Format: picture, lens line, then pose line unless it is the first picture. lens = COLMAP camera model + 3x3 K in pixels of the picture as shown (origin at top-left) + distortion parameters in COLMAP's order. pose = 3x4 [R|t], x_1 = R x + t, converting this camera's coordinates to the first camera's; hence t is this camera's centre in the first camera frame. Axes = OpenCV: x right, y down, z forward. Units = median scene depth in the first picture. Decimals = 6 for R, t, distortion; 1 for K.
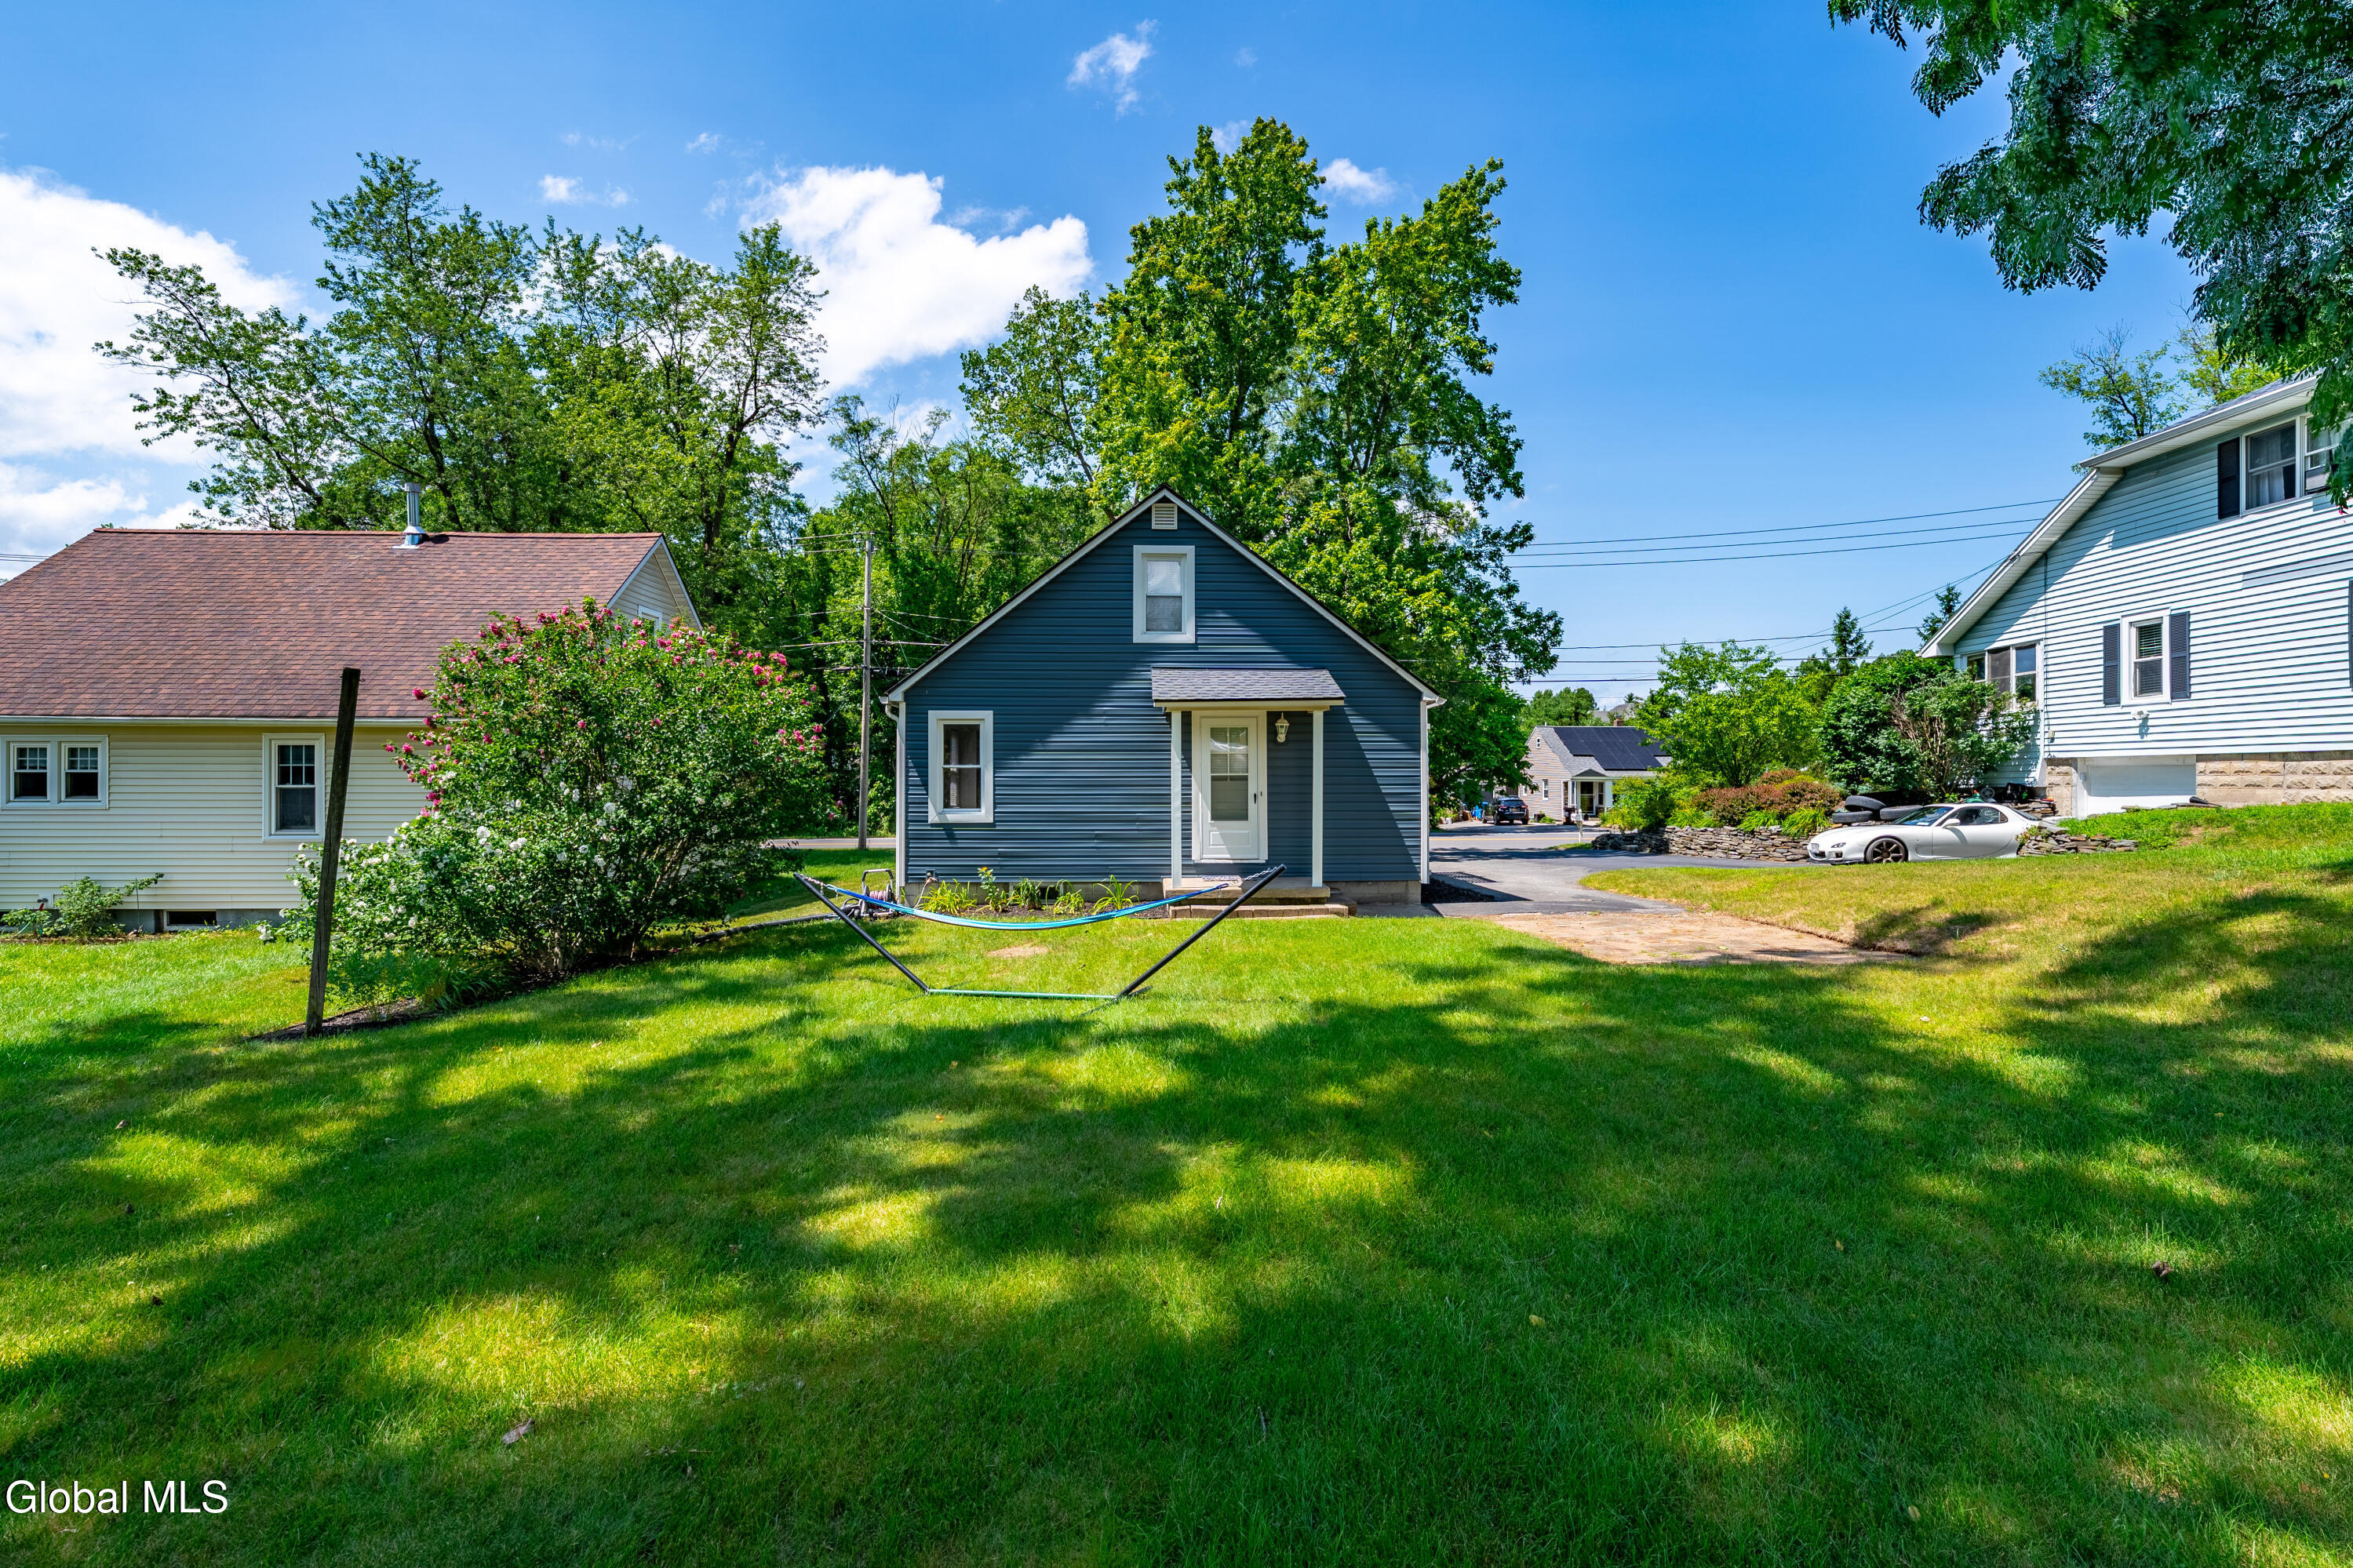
lens RADIAL K [[1103.7, 0, 1176.5], [0, 1103.7, 784.0], [0, 0, 1]] dist [-0.000998, -0.000235]
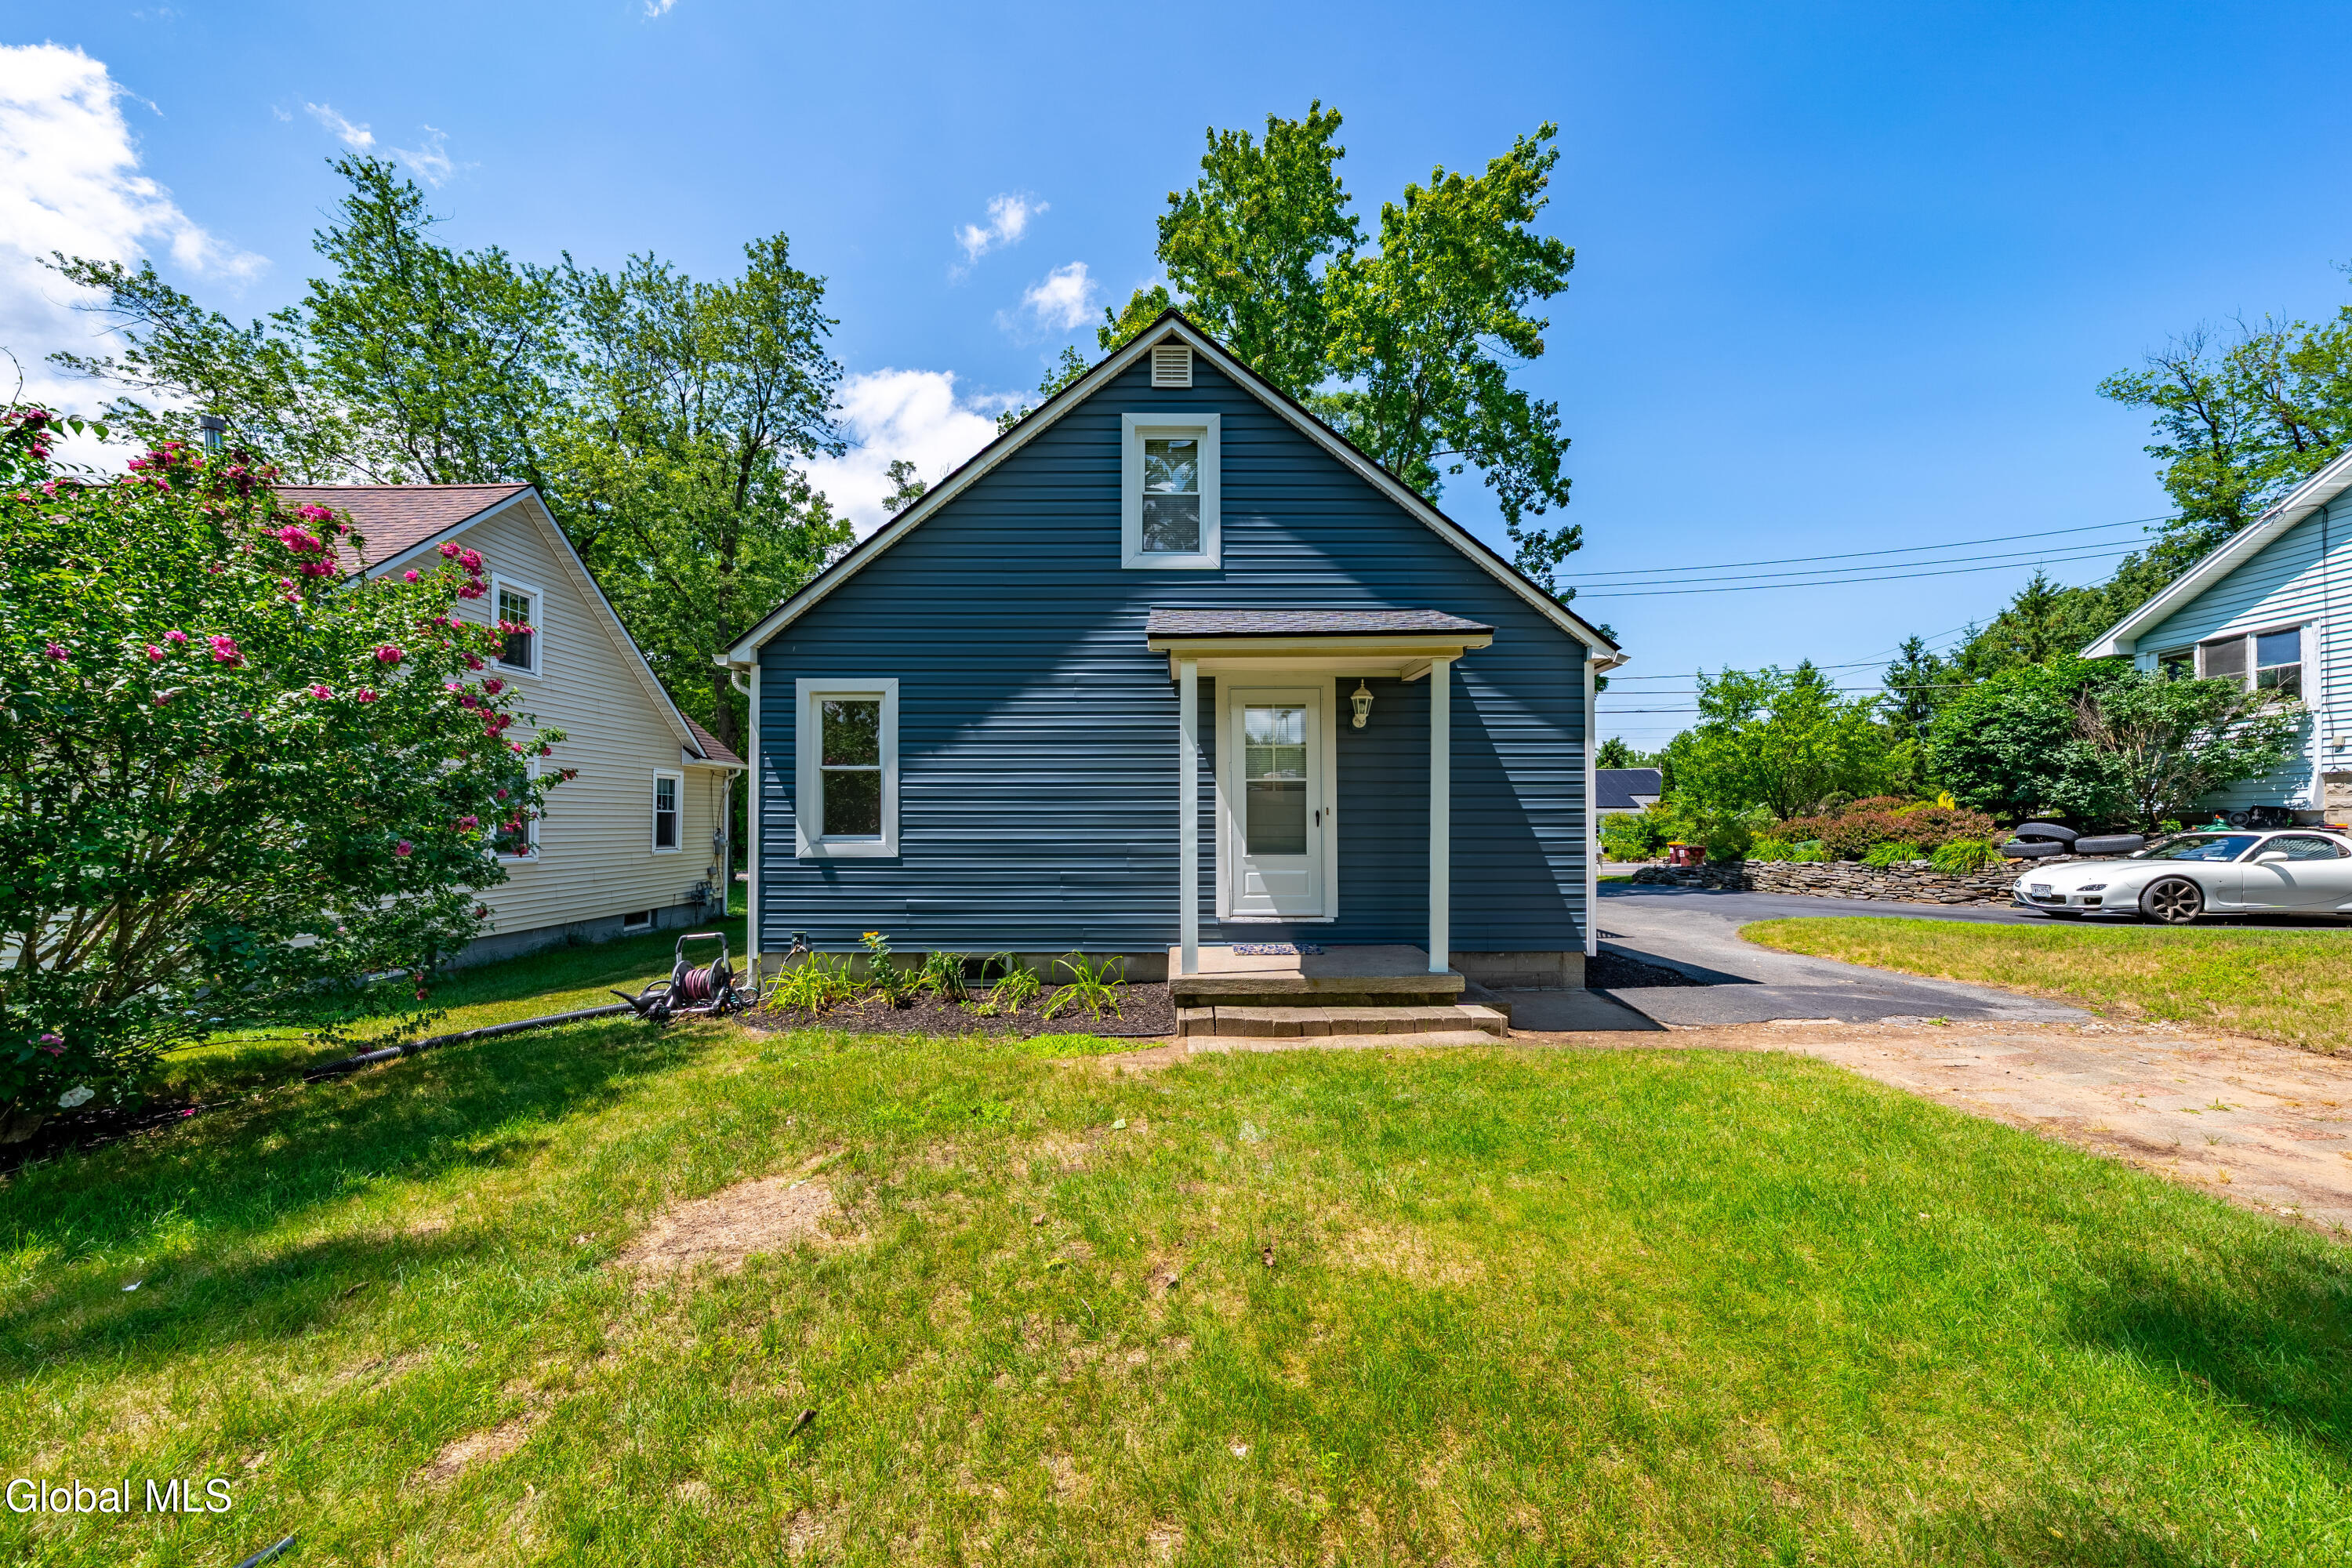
lens RADIAL K [[853.4, 0, 1182.6], [0, 853.4, 822.8], [0, 0, 1]] dist [0.000359, 0.000072]
pose [[0.999788, -0.000166, -0.020586, 0.004671], [0.000126, 0.999998, -0.001961, 0.014296], [0.020586, 0.001958, 0.999786, 0.452480]]
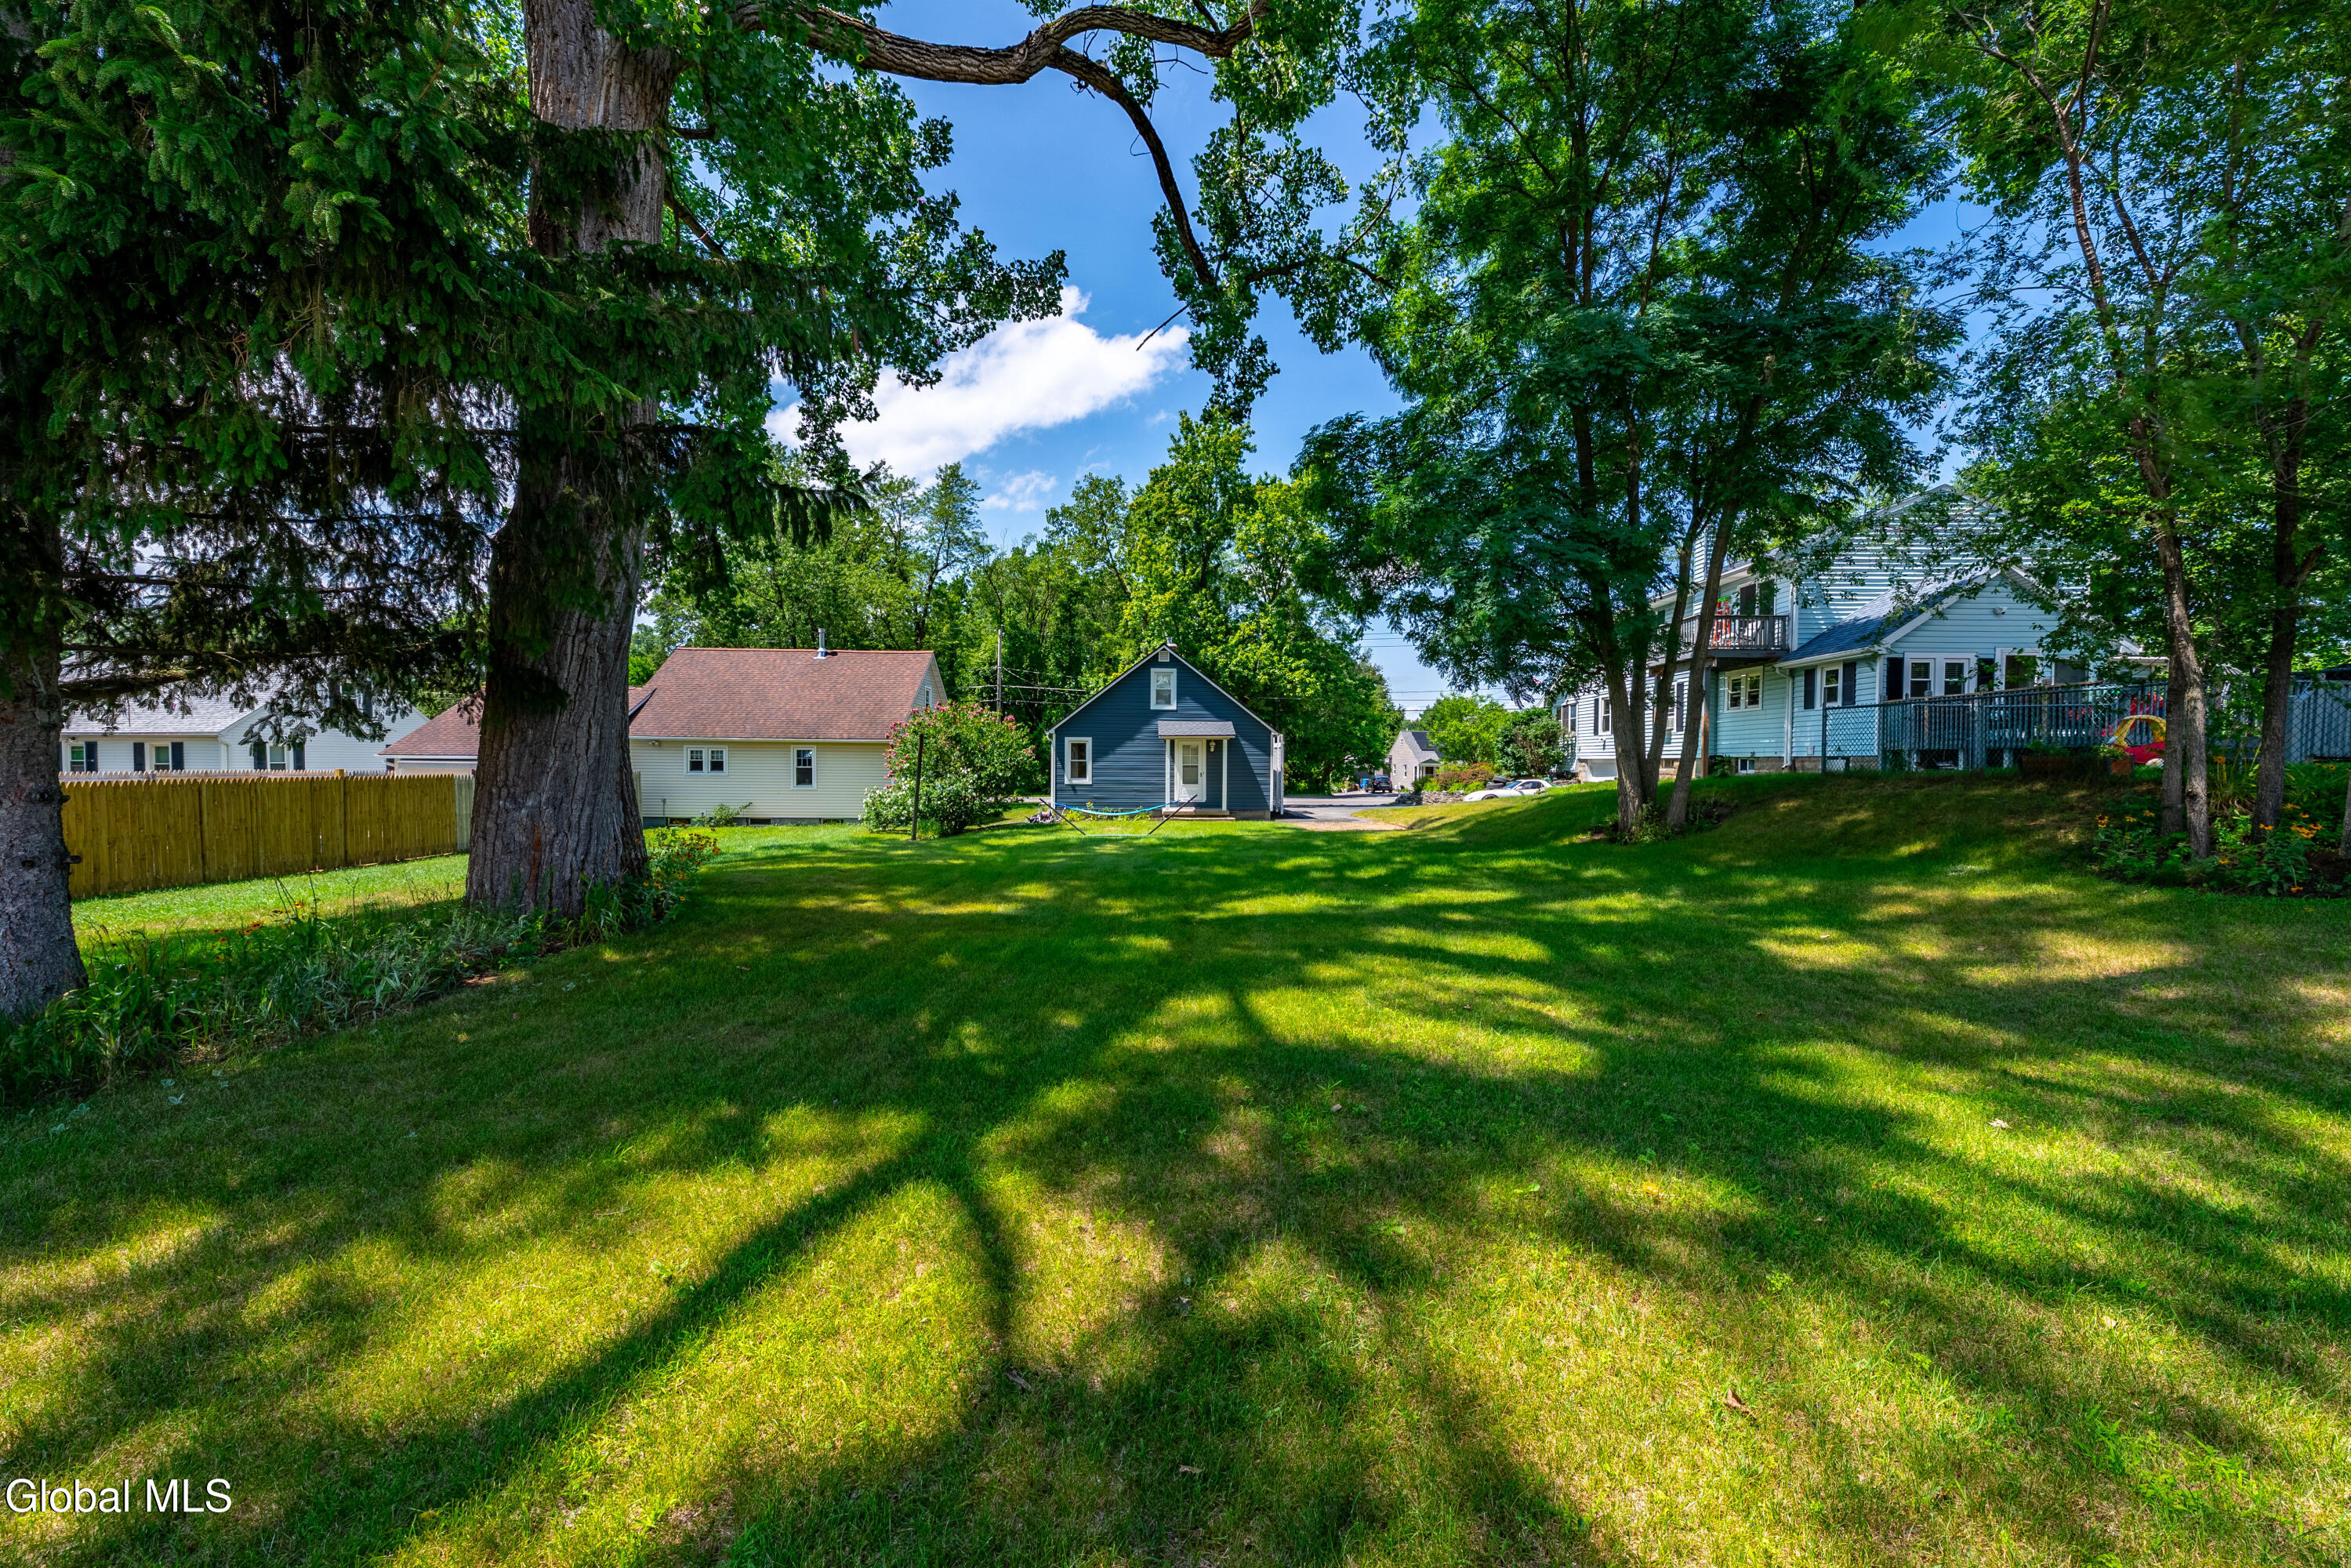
lens RADIAL K [[853.0, 0, 1182.1], [0, 853.0, 822.8], [0, 0, 1]] dist [0.000359, 0.000072]
pose [[0.999942, 0.006857, 0.008271, 0.013501], [-0.007407, 0.997633, 0.068369, -0.008537], [-0.007783, -0.068426, 0.997626, -0.751213]]
